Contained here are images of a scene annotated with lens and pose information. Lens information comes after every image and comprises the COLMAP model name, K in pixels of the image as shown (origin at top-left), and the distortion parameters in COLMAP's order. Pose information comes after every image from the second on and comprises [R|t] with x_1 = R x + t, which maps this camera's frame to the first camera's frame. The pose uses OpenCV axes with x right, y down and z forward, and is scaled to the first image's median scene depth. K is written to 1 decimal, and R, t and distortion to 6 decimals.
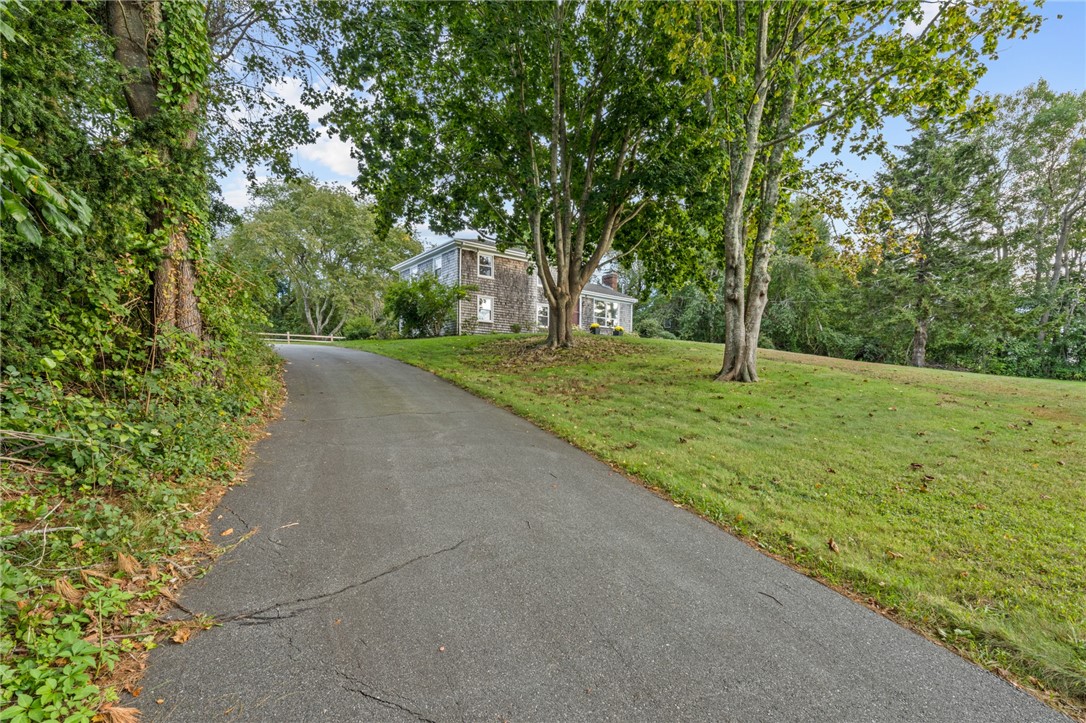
lens RADIAL K [[497.7, 0, 588.9], [0, 497.7, 414.2], [0, 0, 1]] dist [-0.004976, 0.001885]
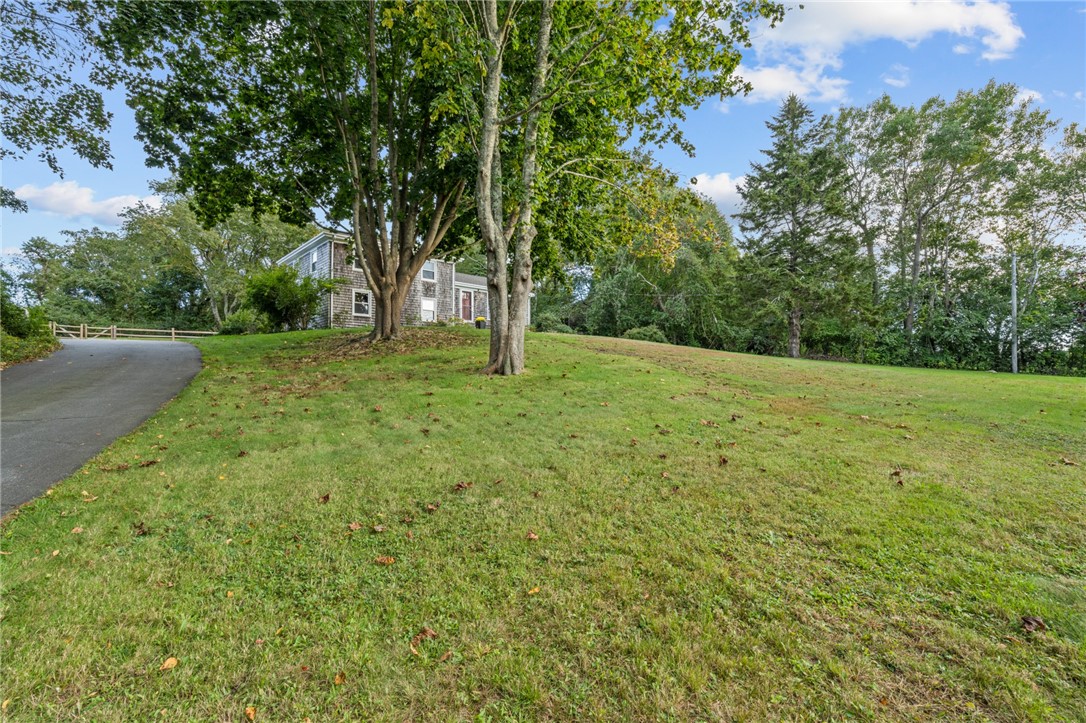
lens RADIAL K [[497.7, 0, 541.6], [0, 497.7, 365.1], [0, 0, 1]] dist [-0.004976, 0.001885]
pose [[0.997089, -0.011593, 0.075366, 0.161028], [0.018055, 0.996163, -0.085636, -0.002031], [-0.074084, 0.086747, 0.993472, 0.050084]]
